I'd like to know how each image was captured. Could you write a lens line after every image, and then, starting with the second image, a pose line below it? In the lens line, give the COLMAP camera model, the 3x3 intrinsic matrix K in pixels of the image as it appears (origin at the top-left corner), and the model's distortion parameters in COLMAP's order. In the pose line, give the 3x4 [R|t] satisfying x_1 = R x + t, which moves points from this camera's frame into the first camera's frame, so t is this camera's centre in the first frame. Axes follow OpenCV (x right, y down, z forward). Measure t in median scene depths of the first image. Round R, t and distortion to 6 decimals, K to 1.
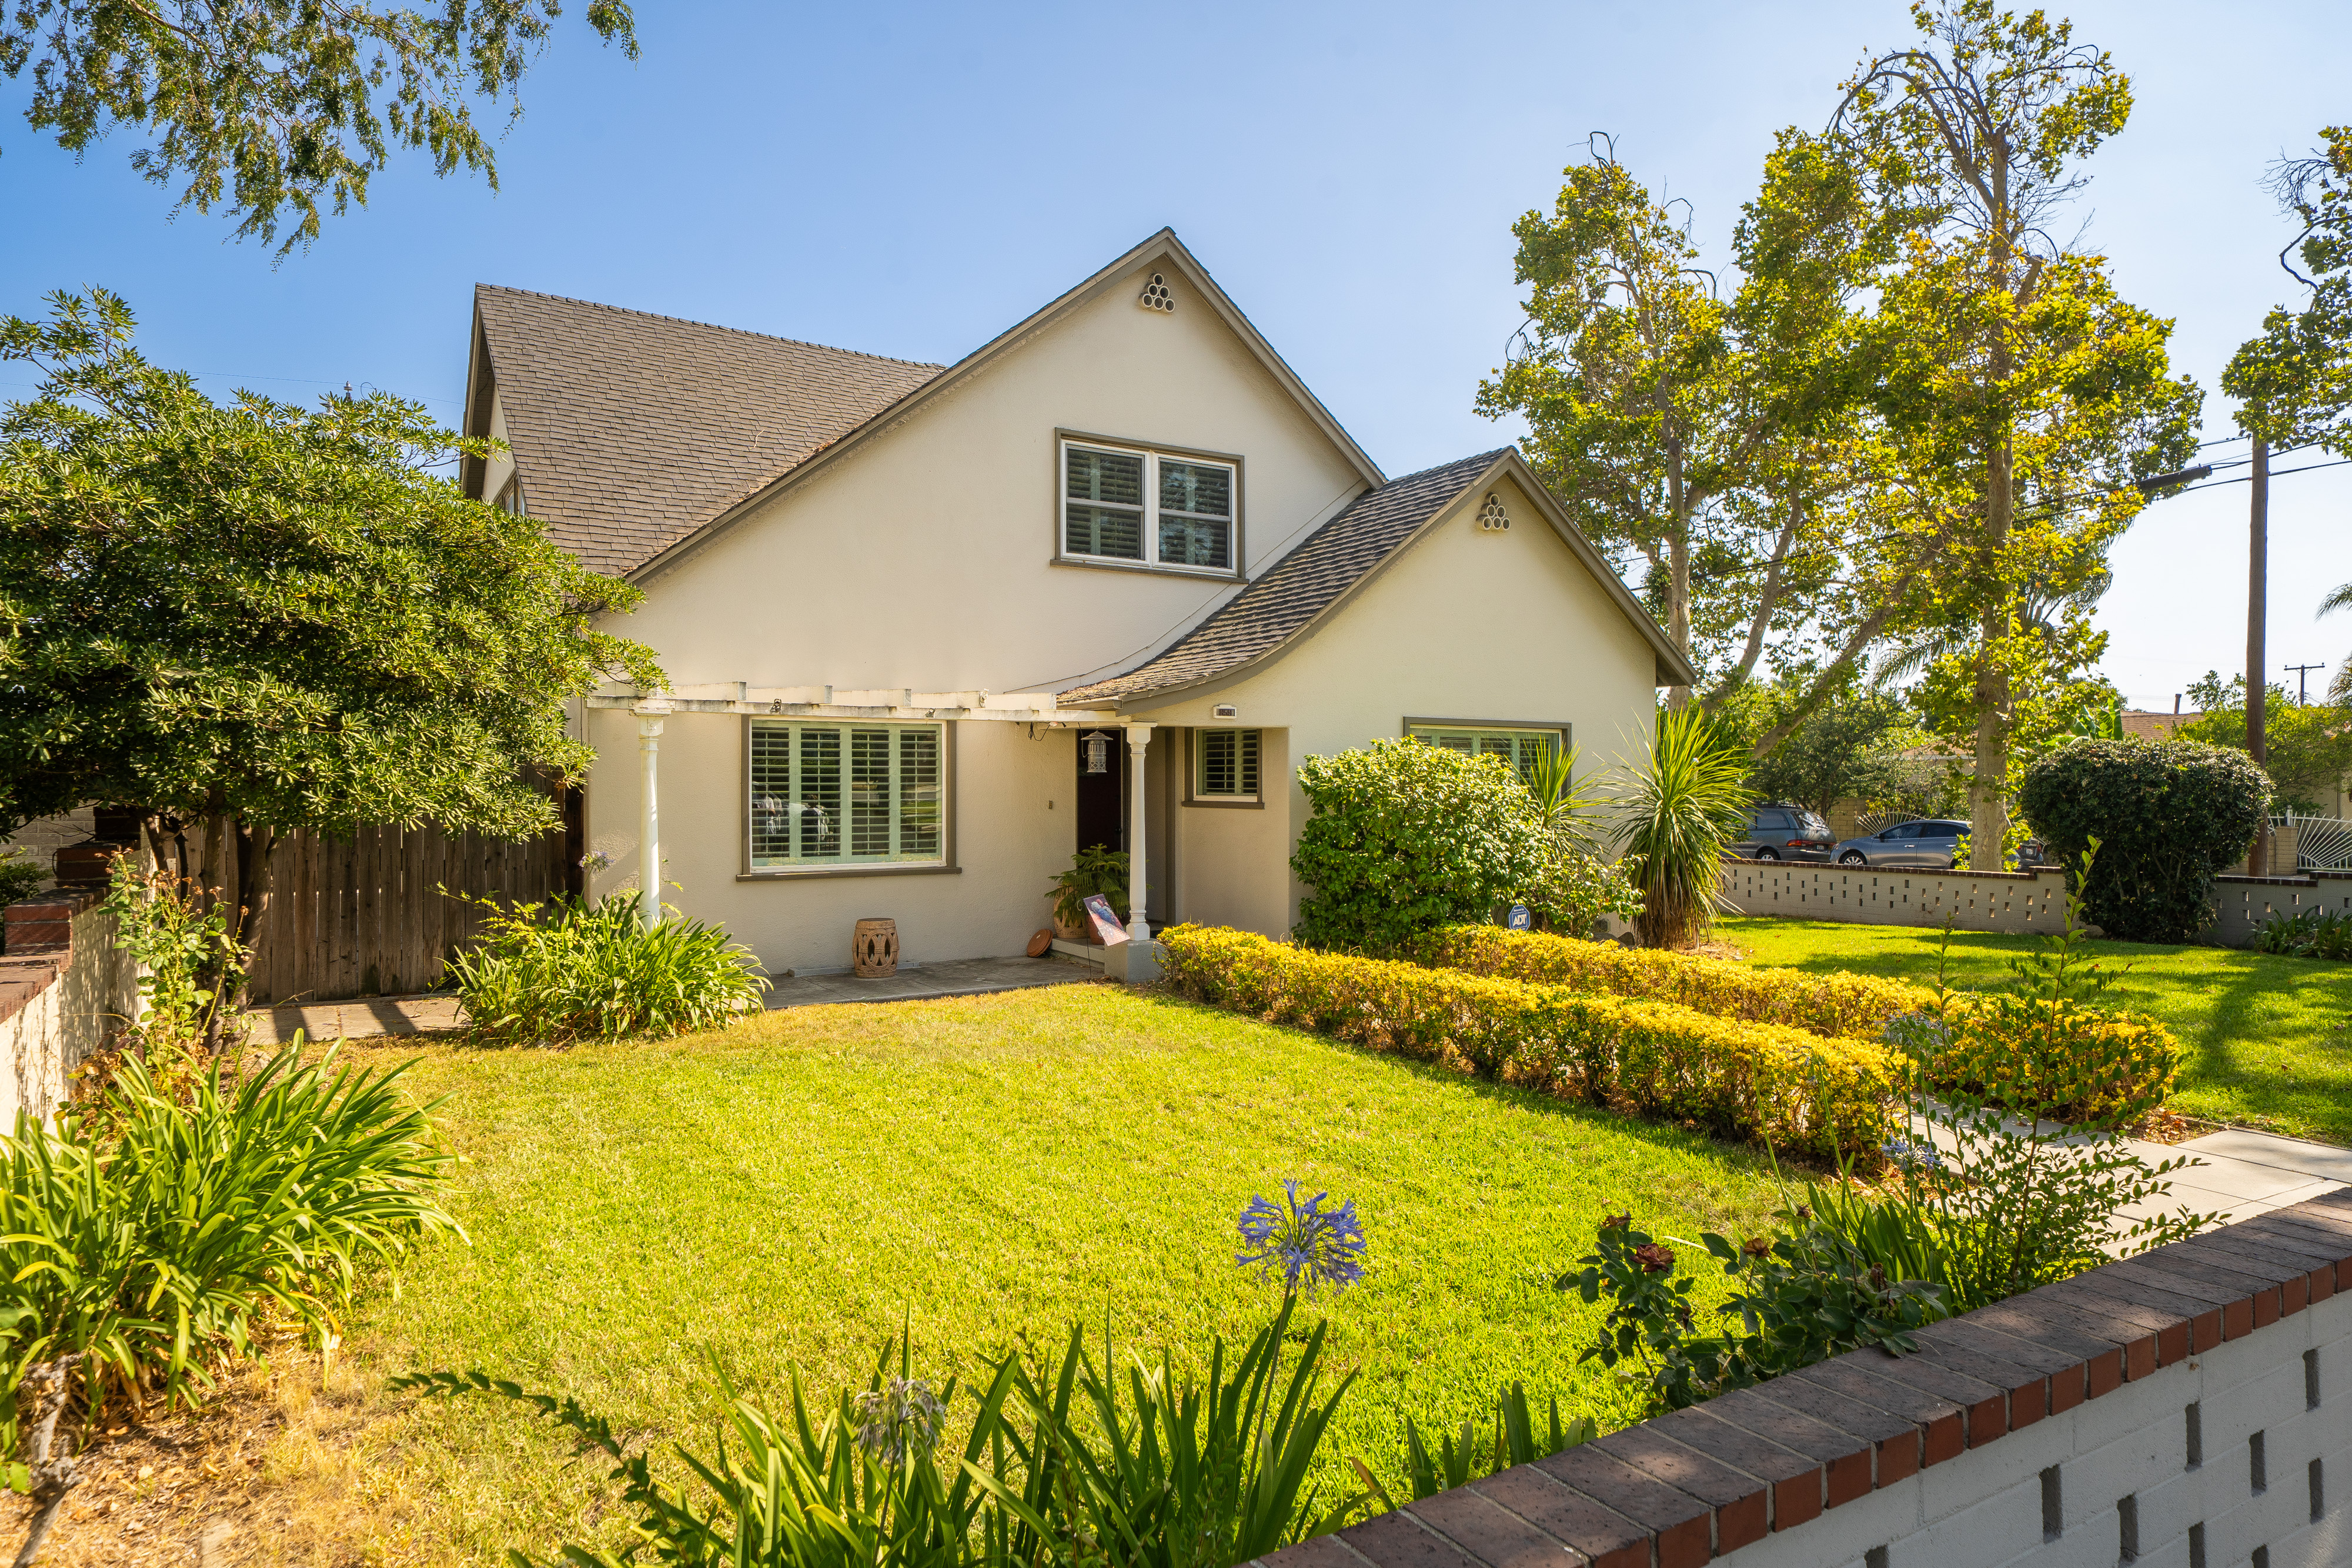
lens RADIAL K [[1406.6, 0, 1176.0], [0, 1406.6, 784.0], [0, 0, 1]] dist [0.021728, -0.003825]
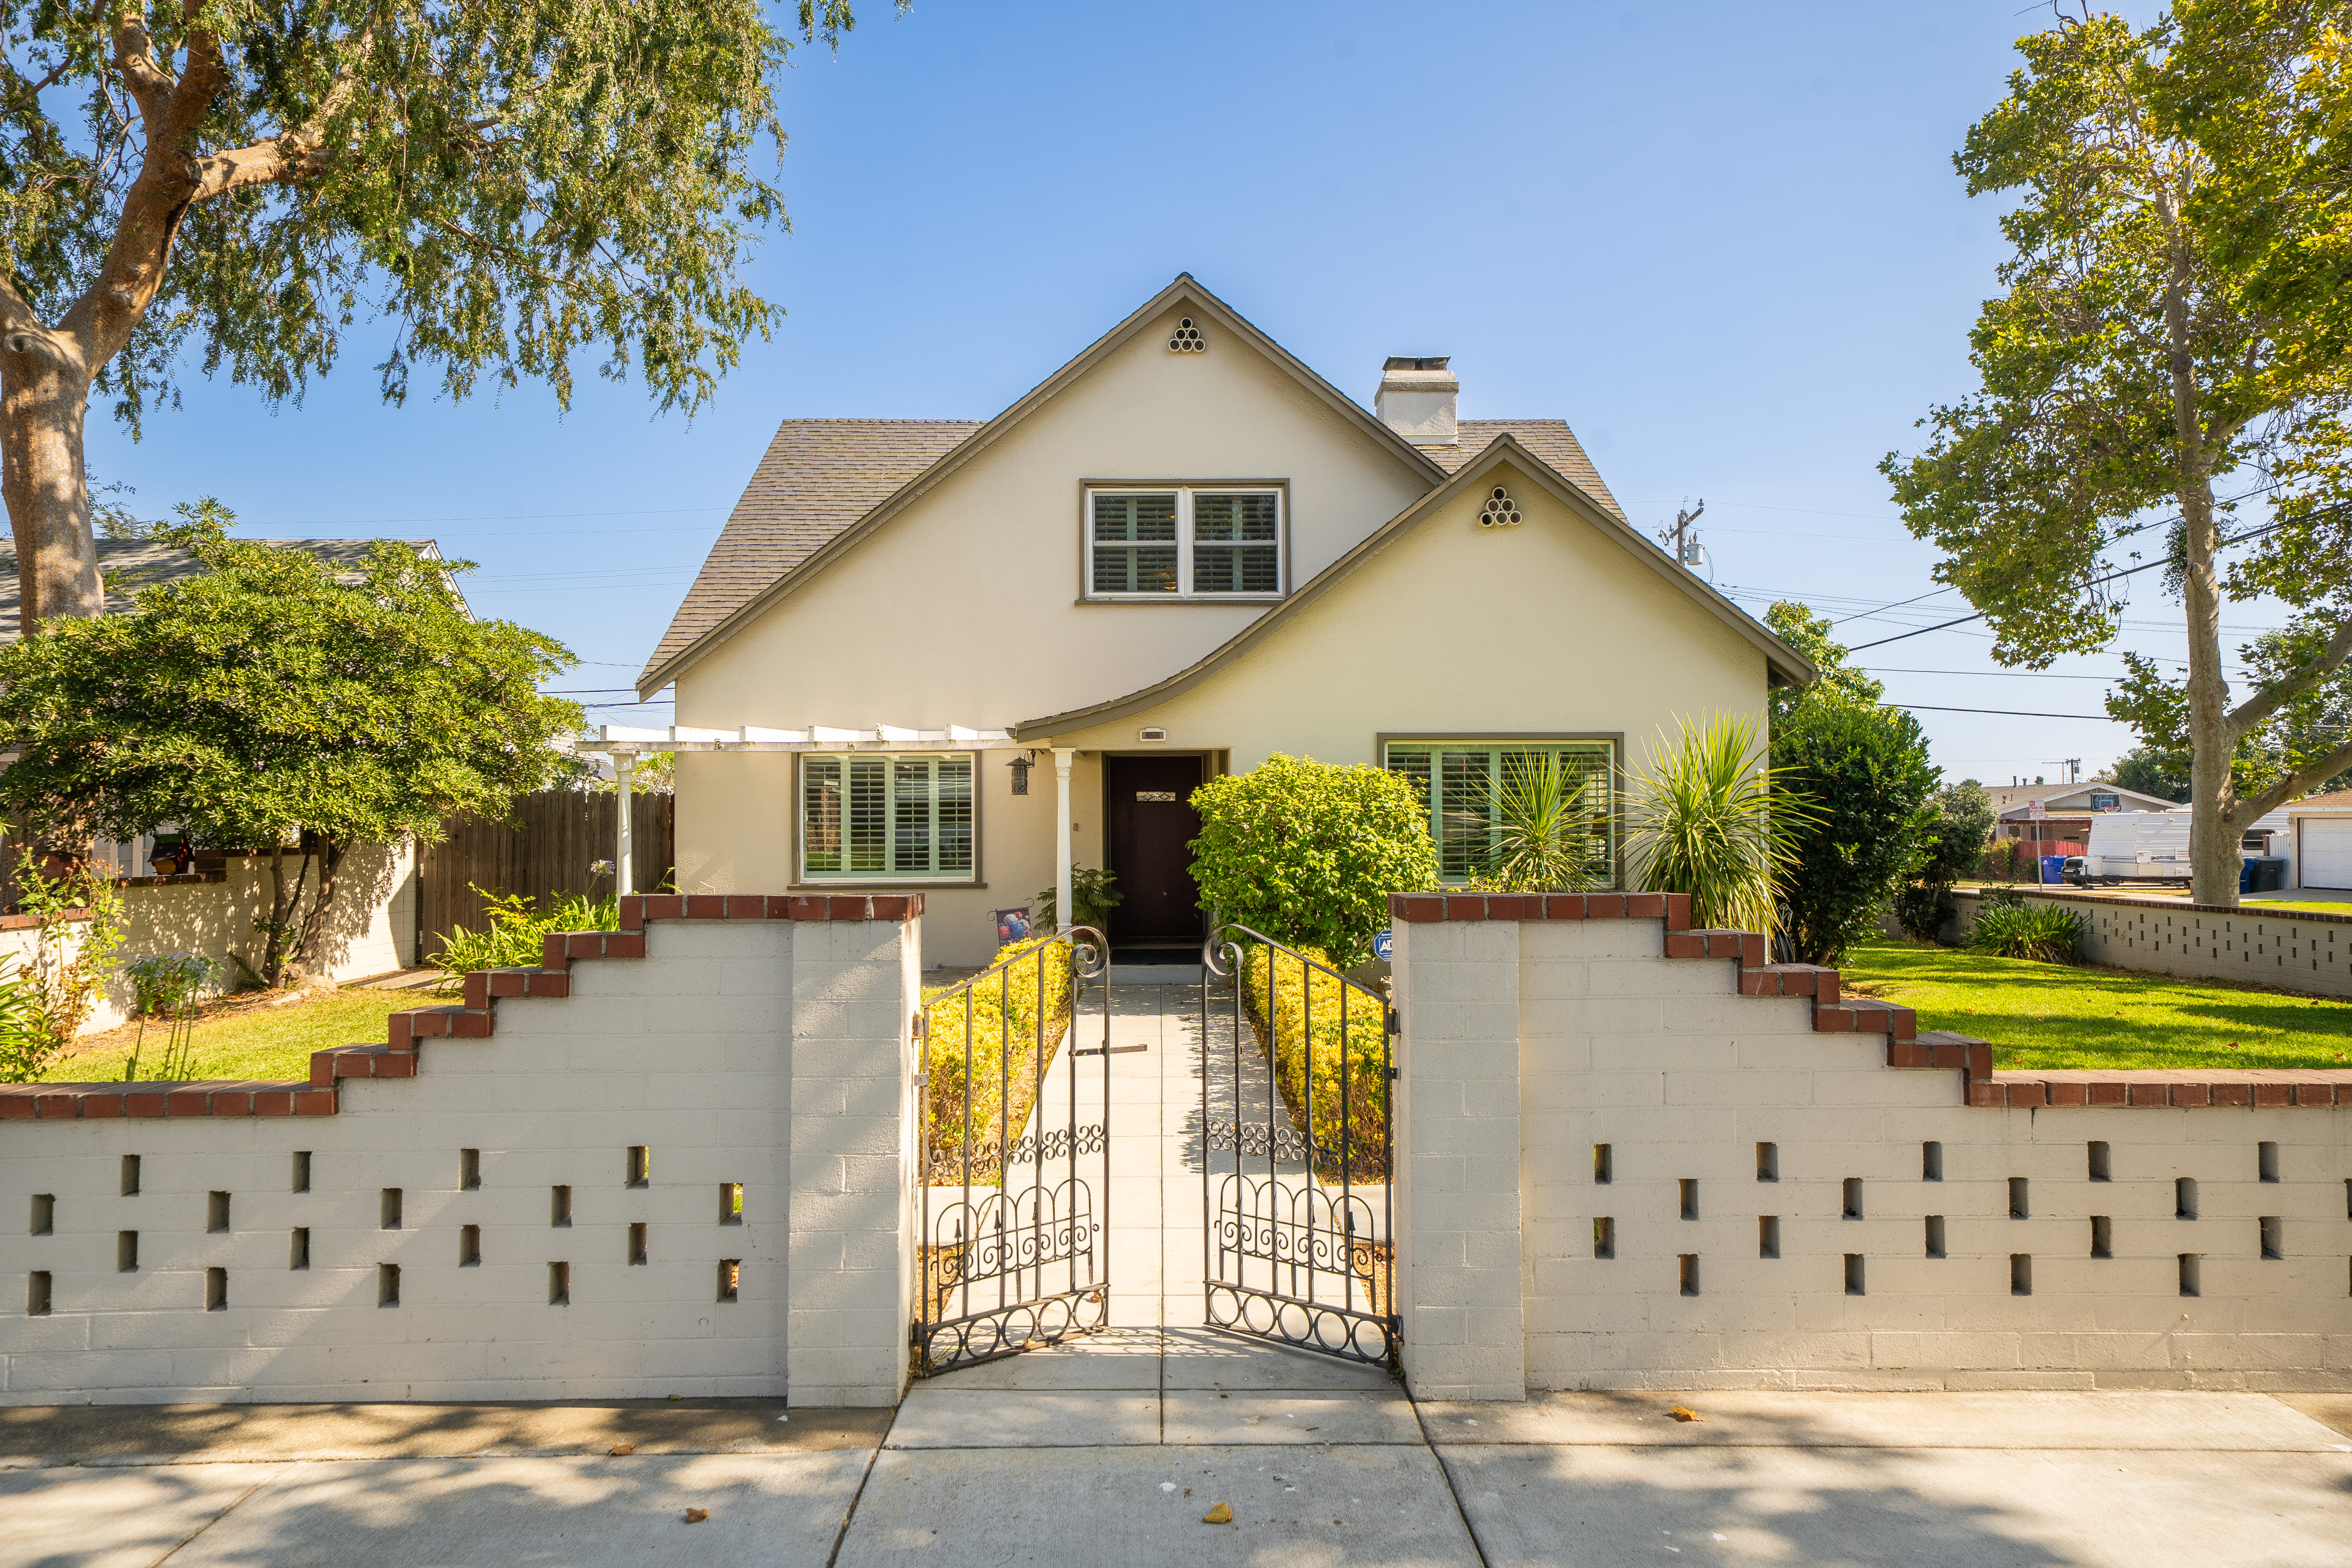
lens RADIAL K [[1441.4, 0, 1176.0], [0, 1441.4, 784.0], [0, 0, 1]] dist [0.023353, 0.001371]
pose [[0.857389, -0.020241, -0.514270, 0.524509], [0.006755, 0.999583, -0.028080, 0.012877], [0.514624, 0.020602, 0.857168, 0.088383]]
